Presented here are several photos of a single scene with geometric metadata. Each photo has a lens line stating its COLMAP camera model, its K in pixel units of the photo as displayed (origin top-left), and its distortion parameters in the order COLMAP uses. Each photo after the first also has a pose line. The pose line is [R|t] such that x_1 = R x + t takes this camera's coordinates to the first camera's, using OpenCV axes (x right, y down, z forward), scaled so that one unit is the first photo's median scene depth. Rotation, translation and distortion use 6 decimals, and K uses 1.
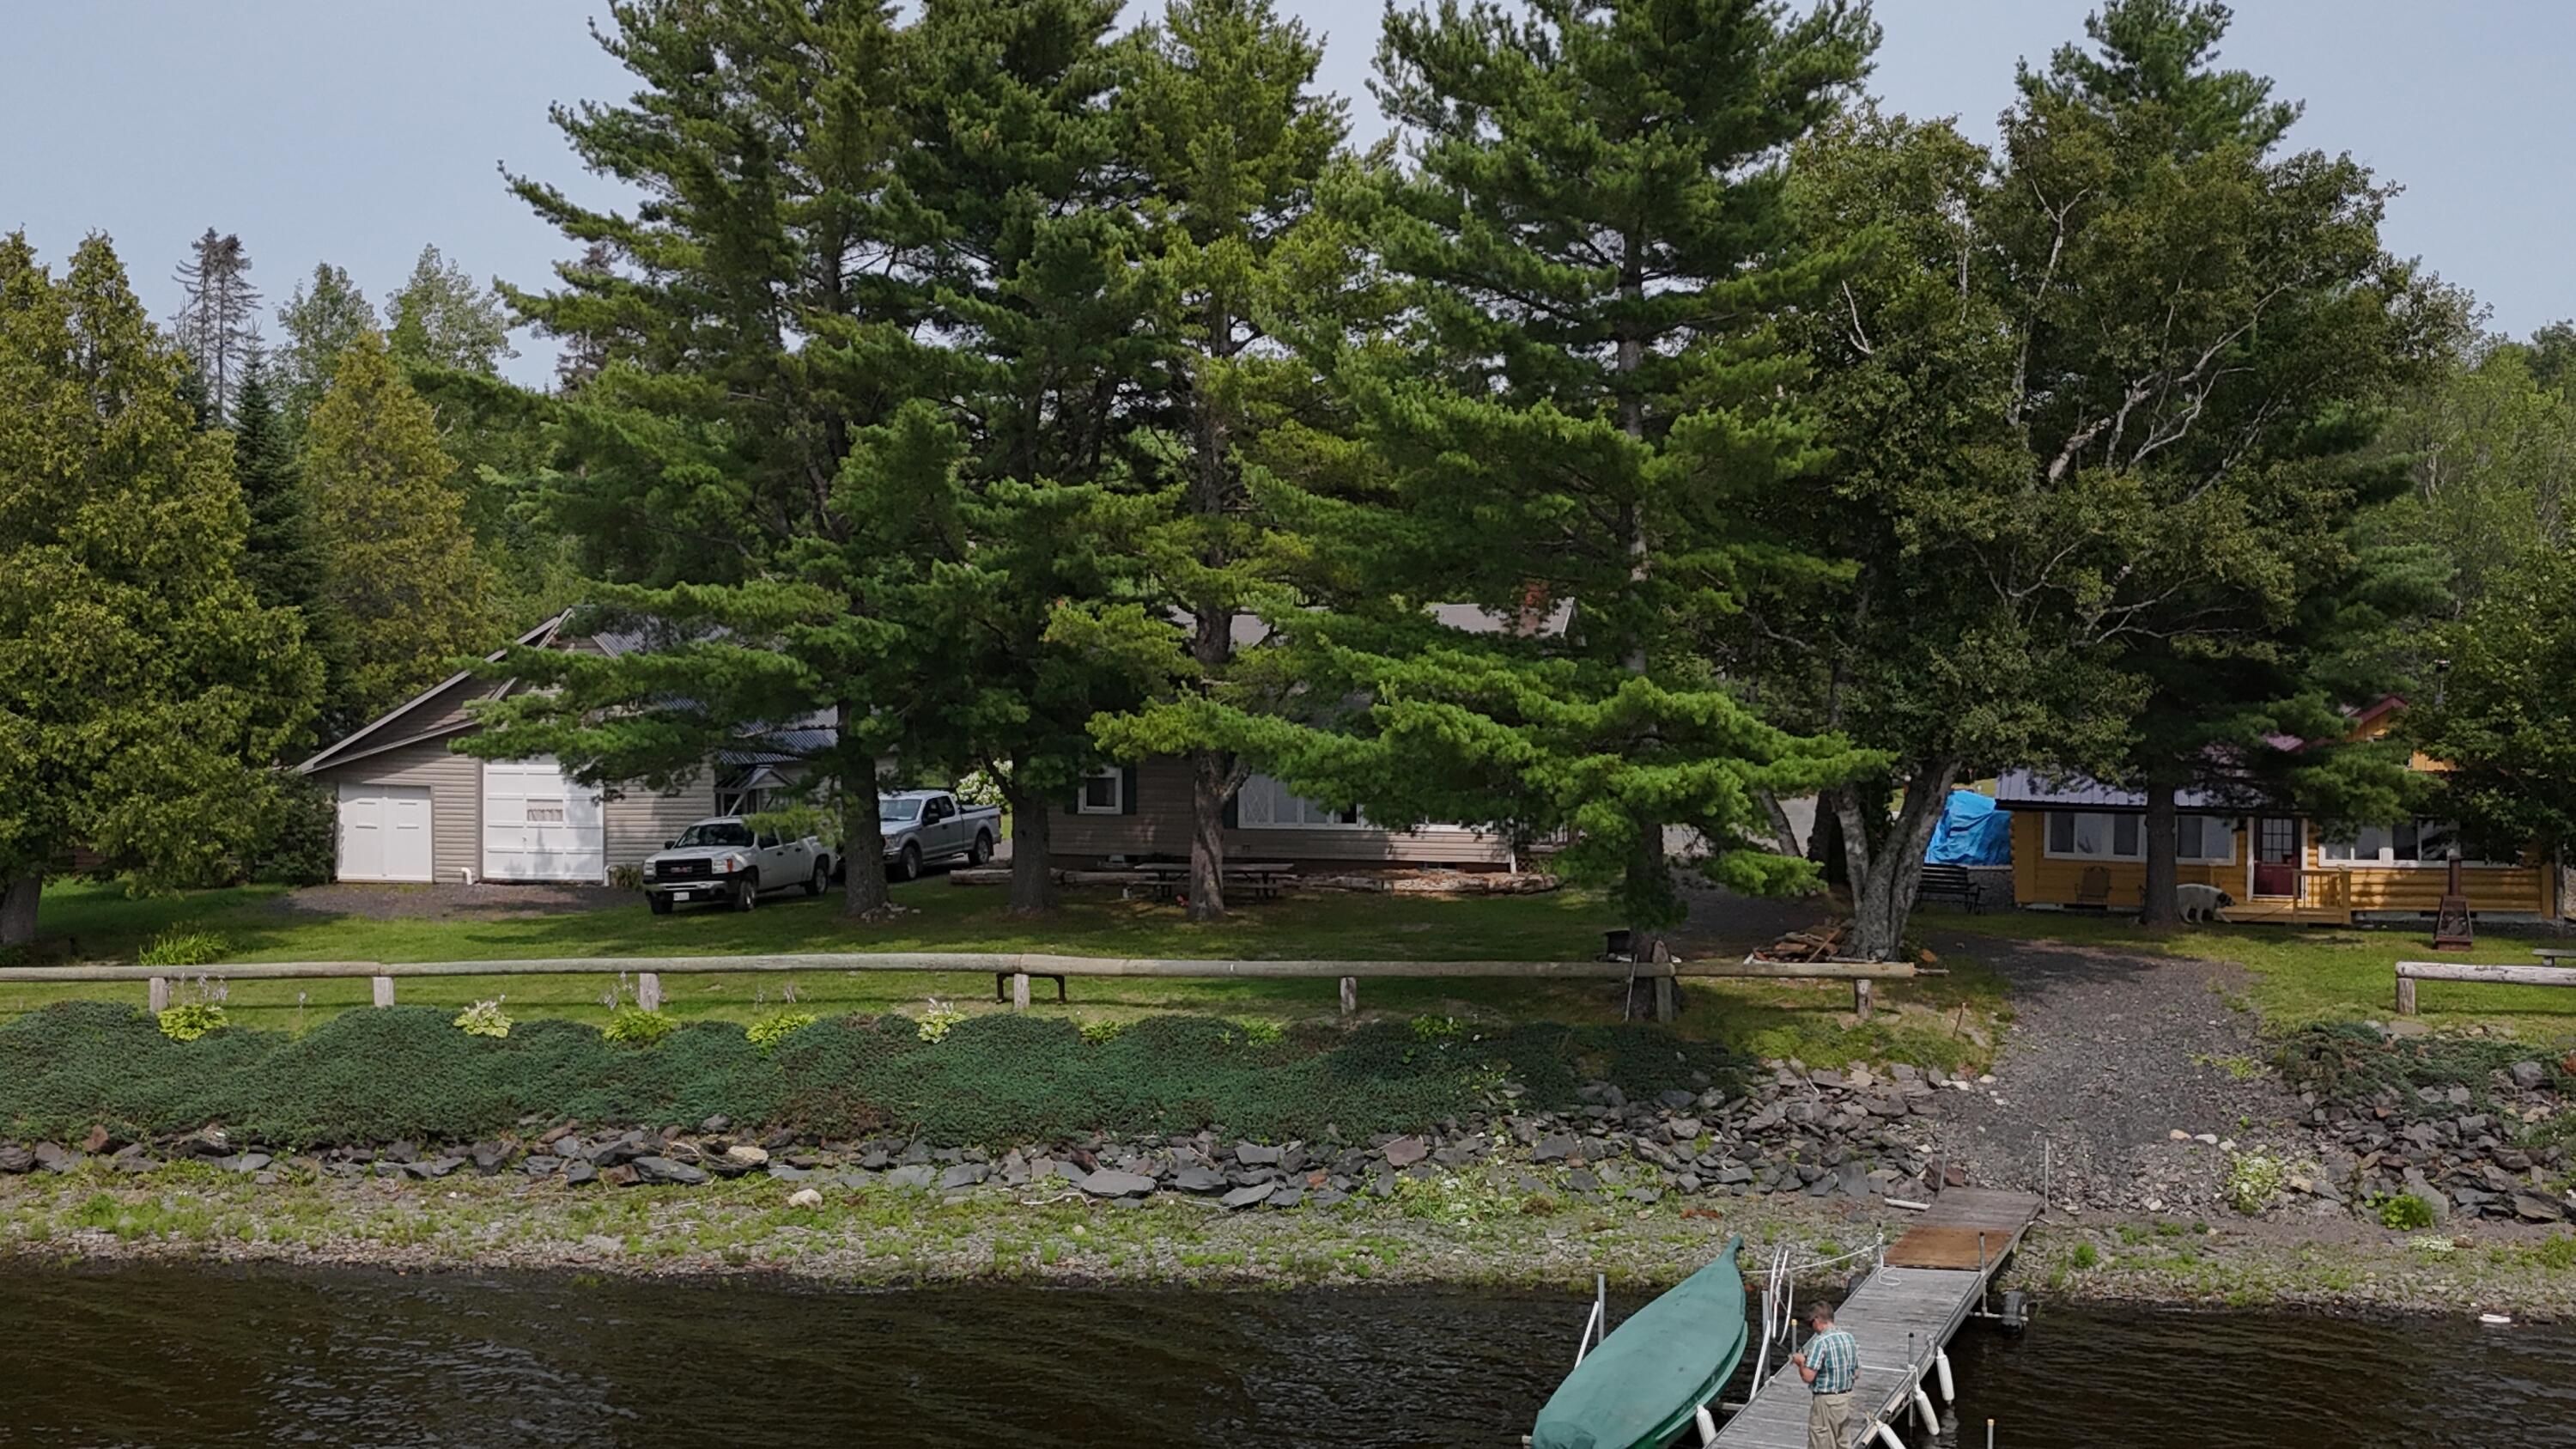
lens RADIAL K [[2738.1, 0, 1288.0], [0, 2738.1, 724.5], [0, 0, 1]] dist [0.131349, -0.280020]
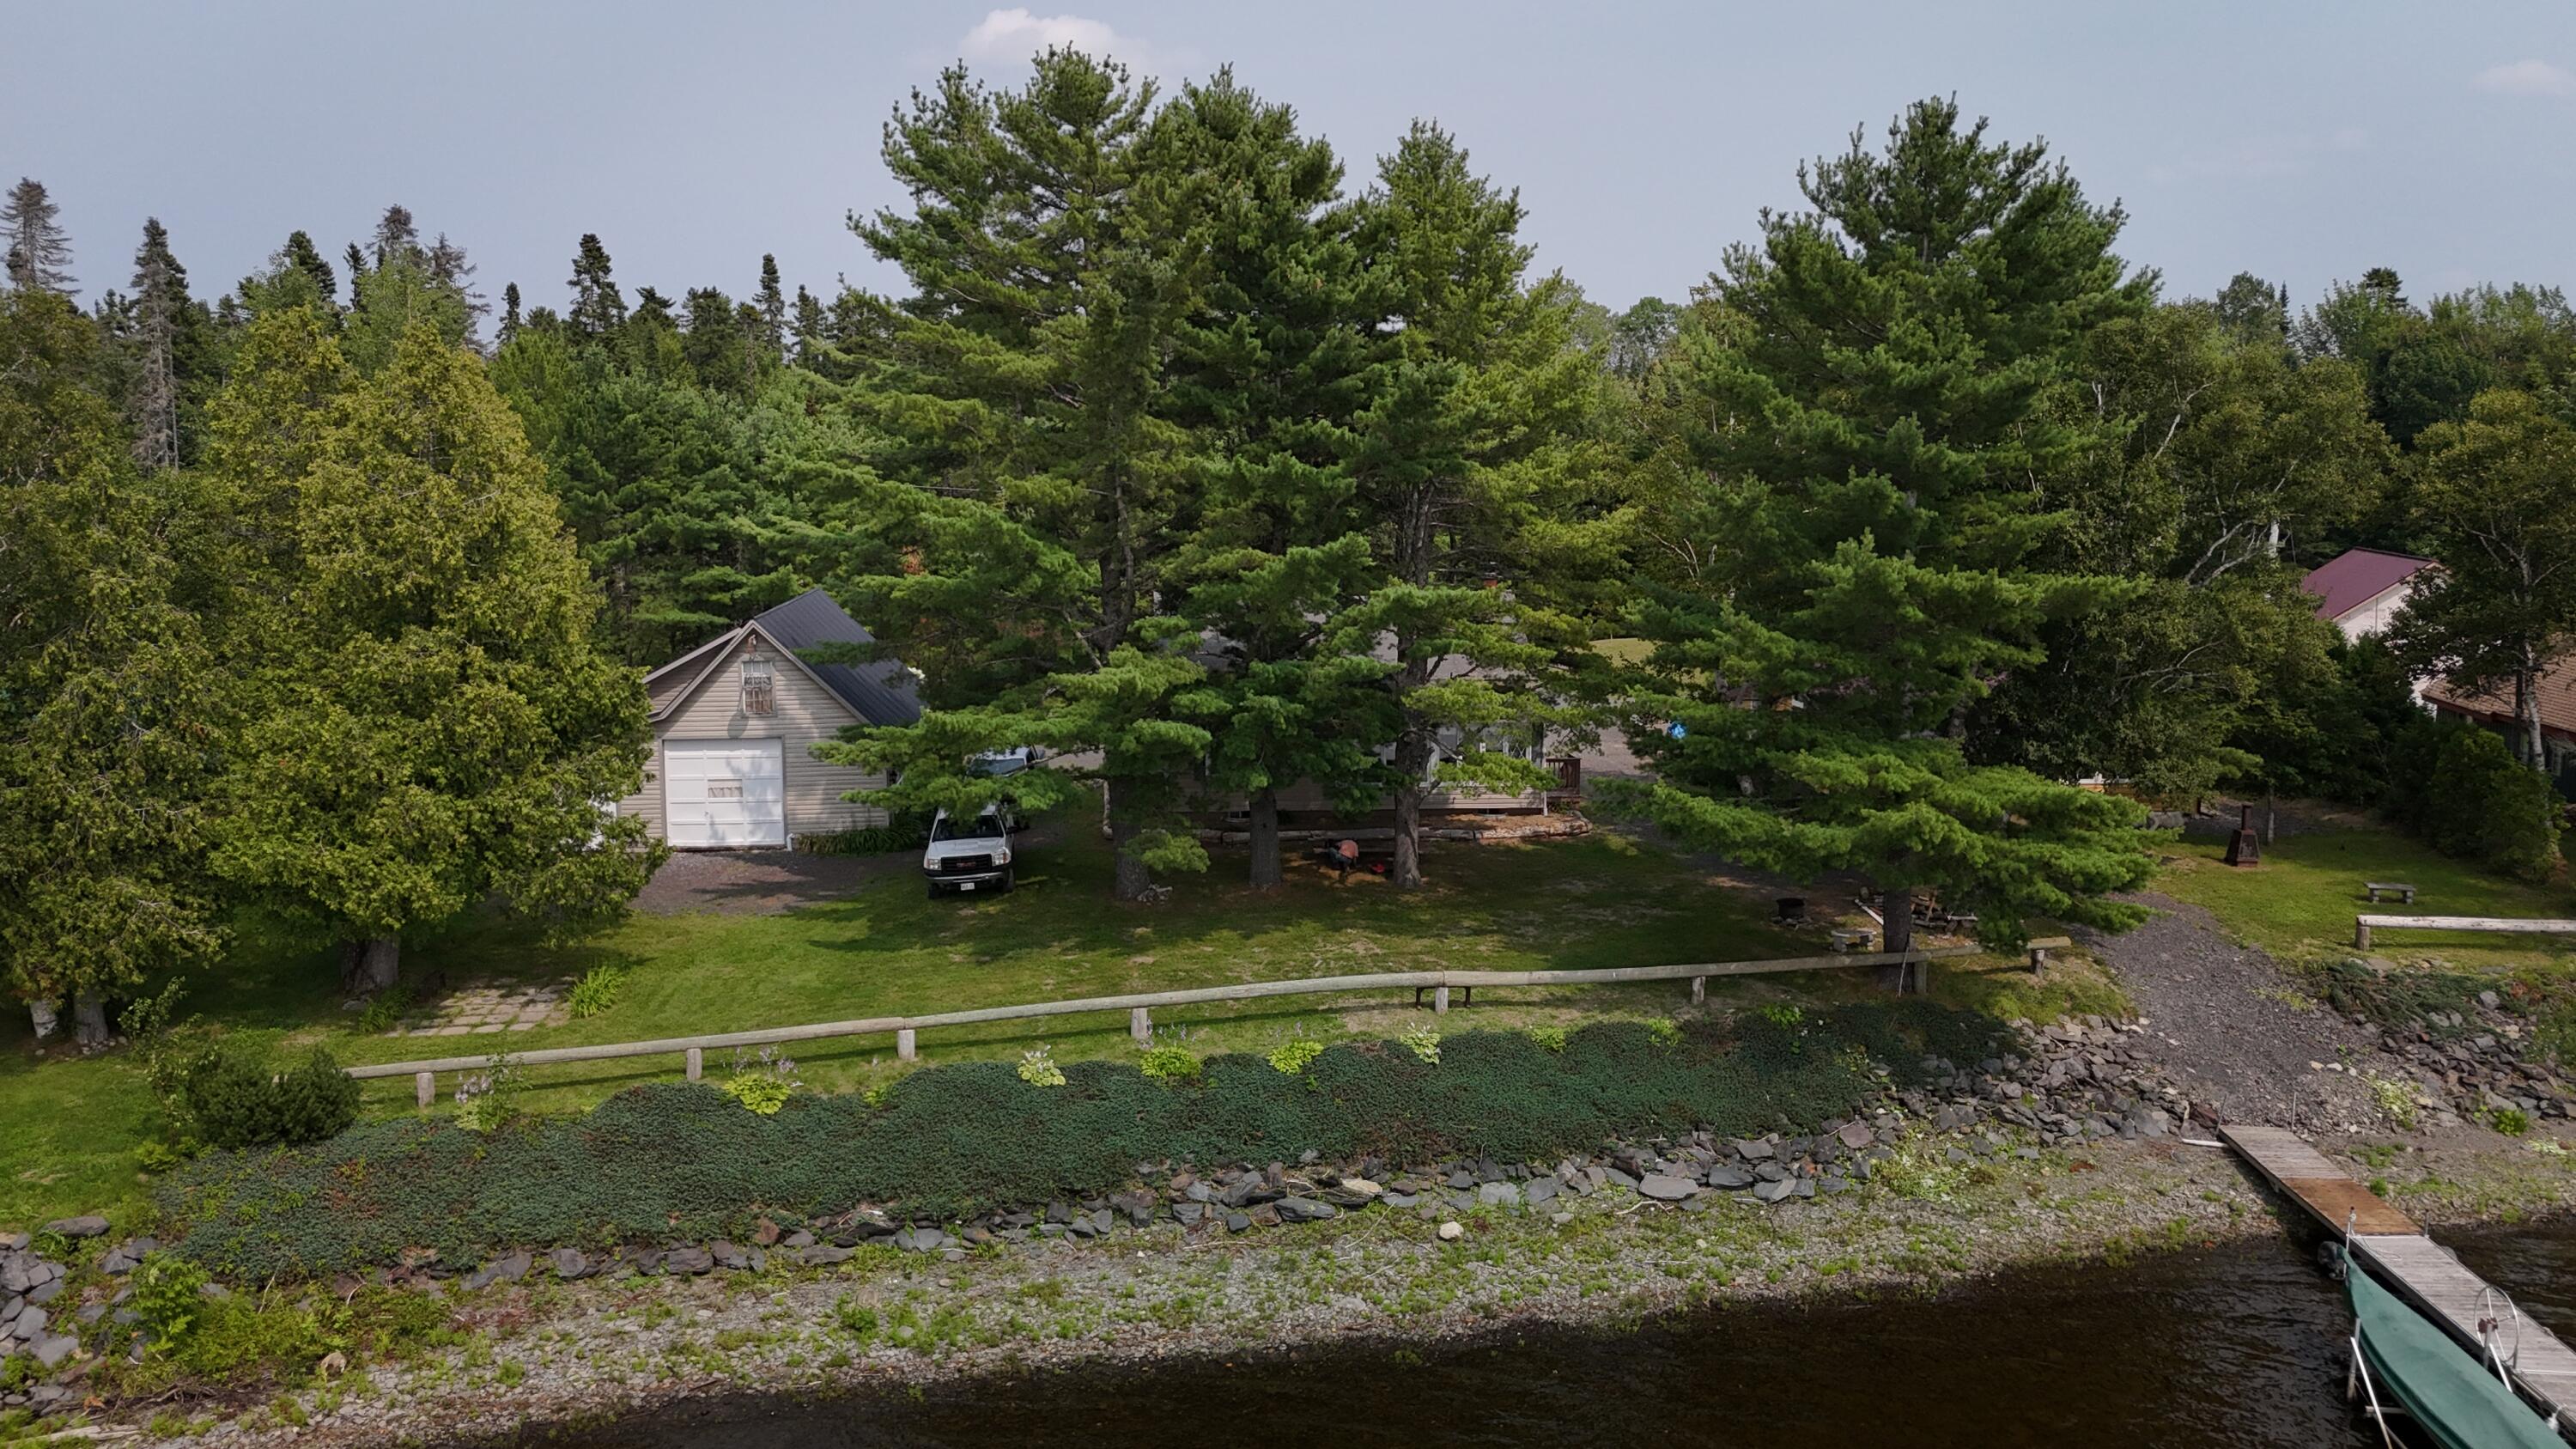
lens RADIAL K [[1886.8, 0, 1288.0], [0, 1886.8, 724.5], [0, 0, 1]] dist [0.086295, -0.054907]
pose [[0.940364, -0.045908, 0.337059, -0.462257], [0.004752, 0.992528, 0.121926, -0.138361], [-0.340138, -0.113053, 0.933555, 0.232401]]
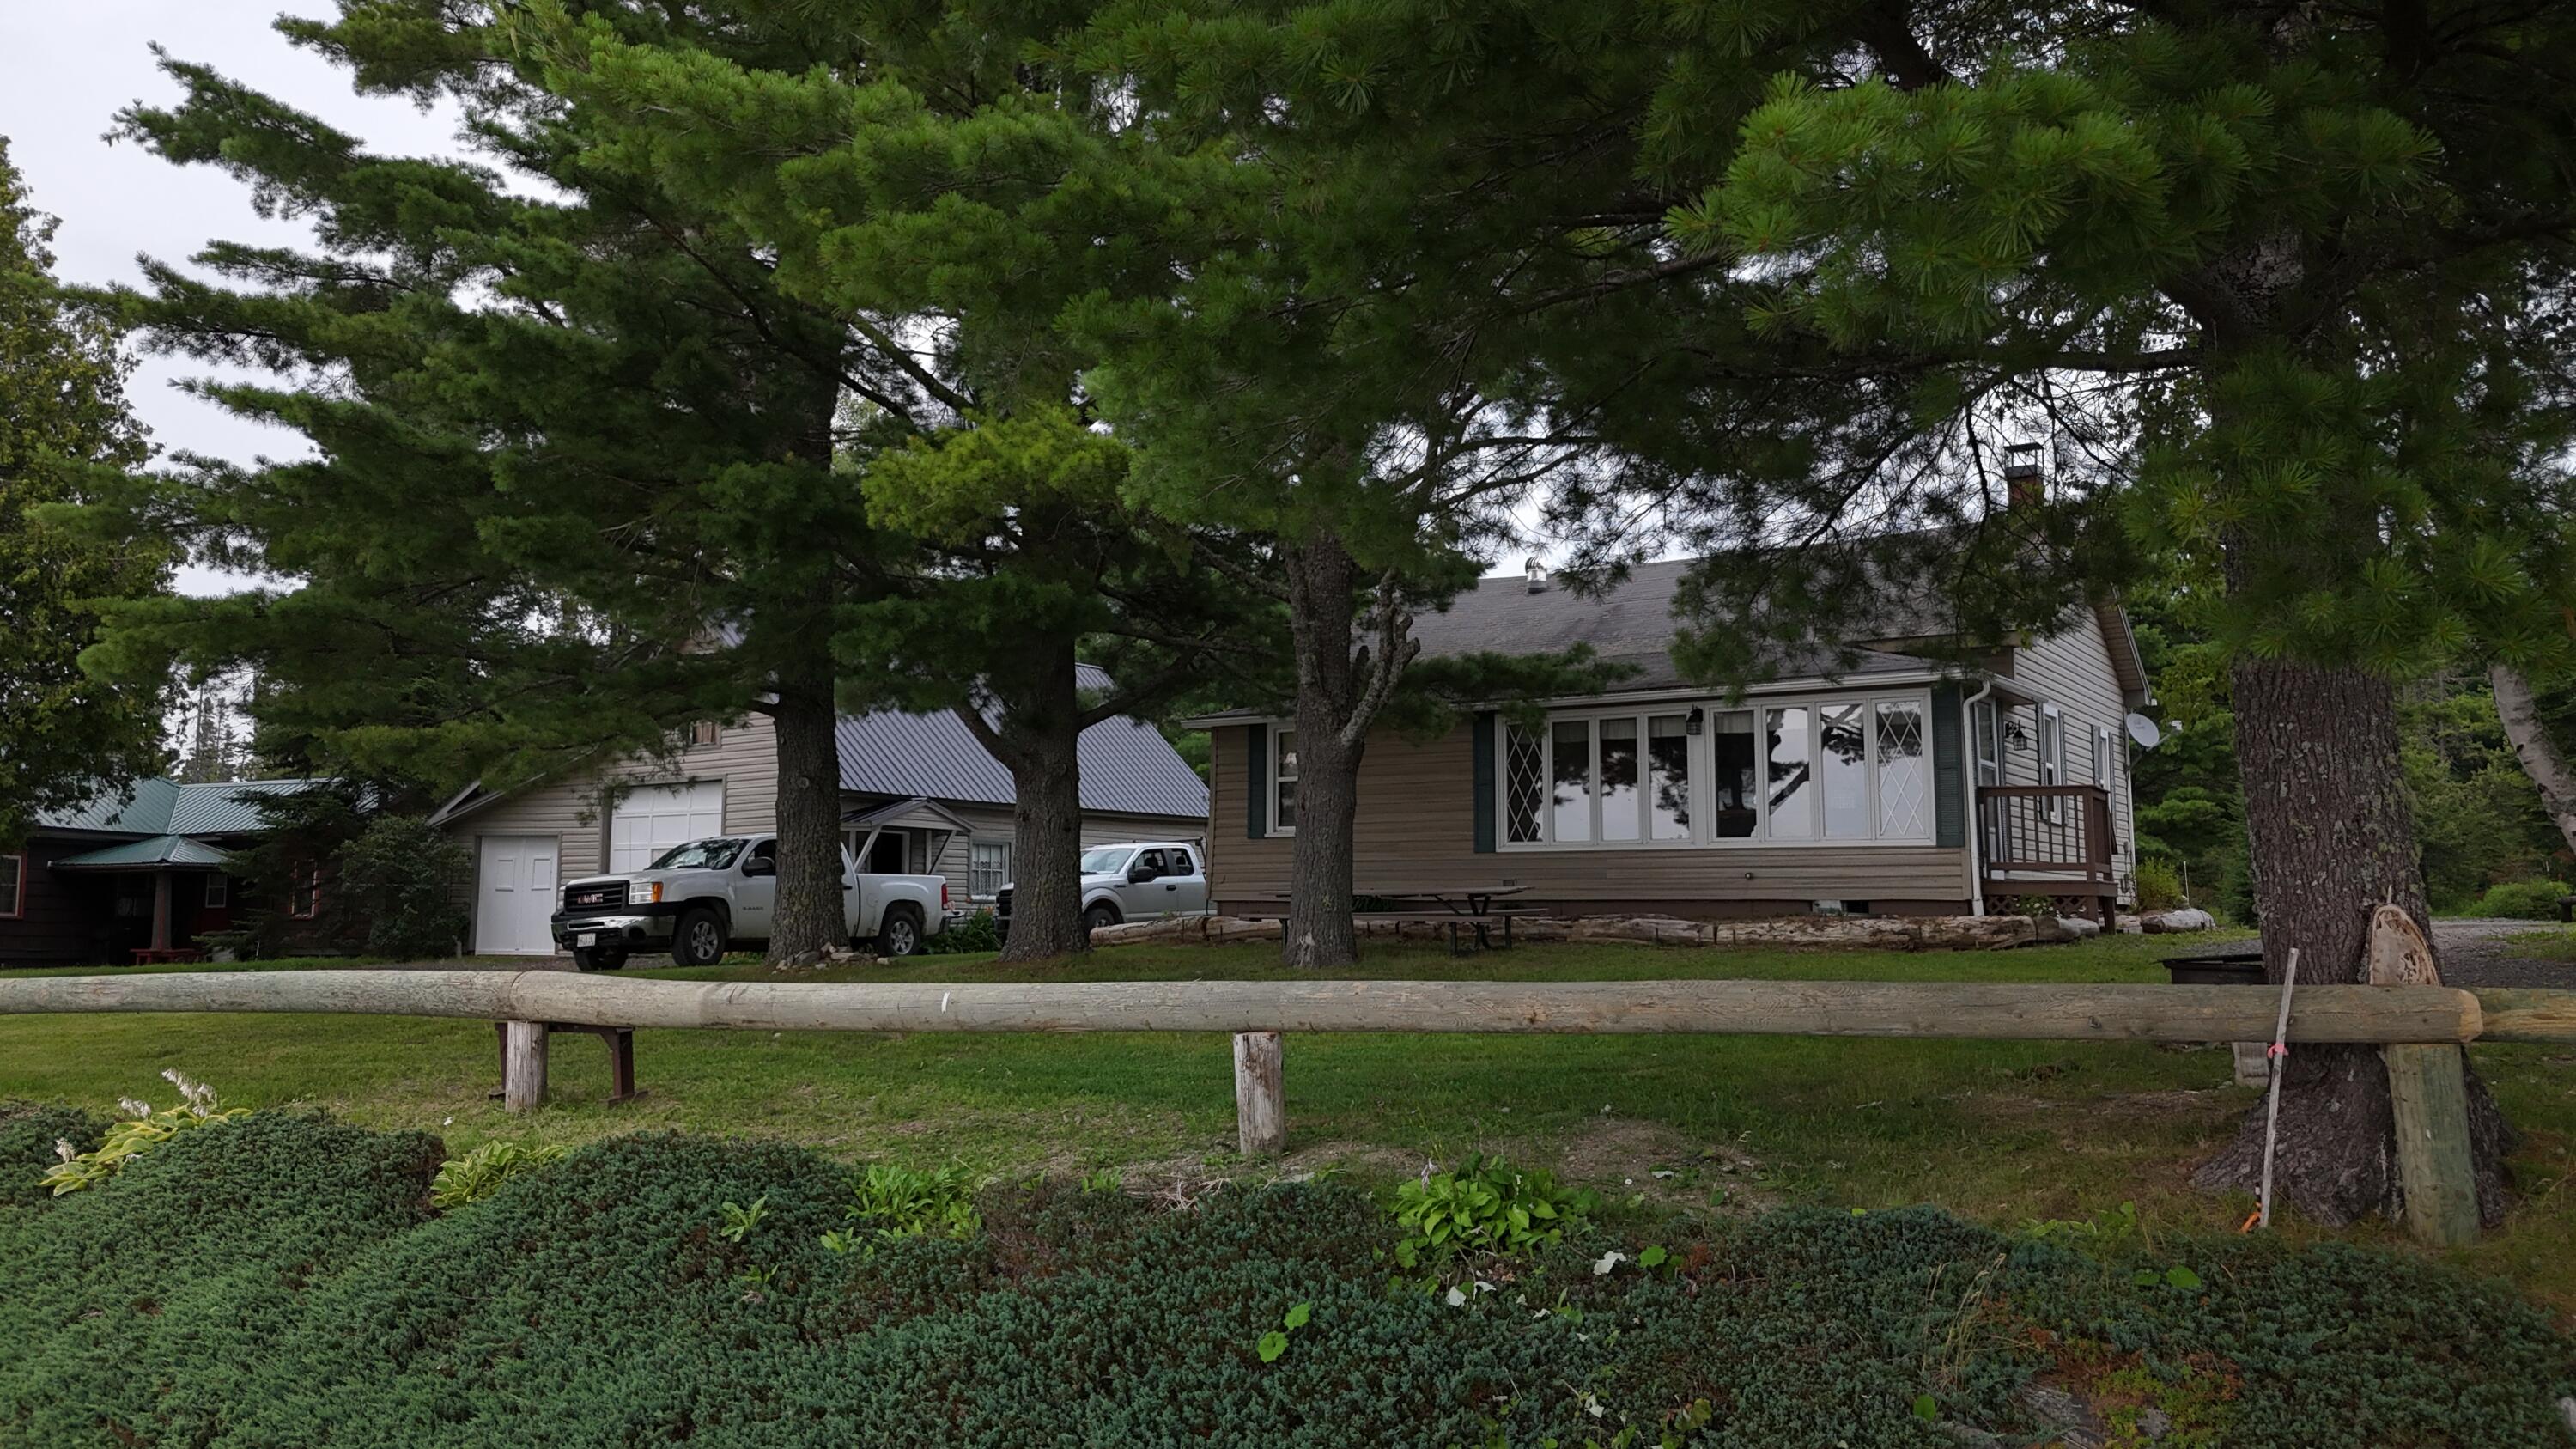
lens RADIAL K [[1919.5, 0, 1288.0], [0, 1919.5, 724.5], [0, 0, 1]] dist [0.002947, -0.059763]
pose [[0.951737, -0.031337, -0.305310, 0.091549], [-0.006640, 0.992439, -0.122562, 0.083826], [0.306842, 0.118674, 0.944333, 0.789924]]
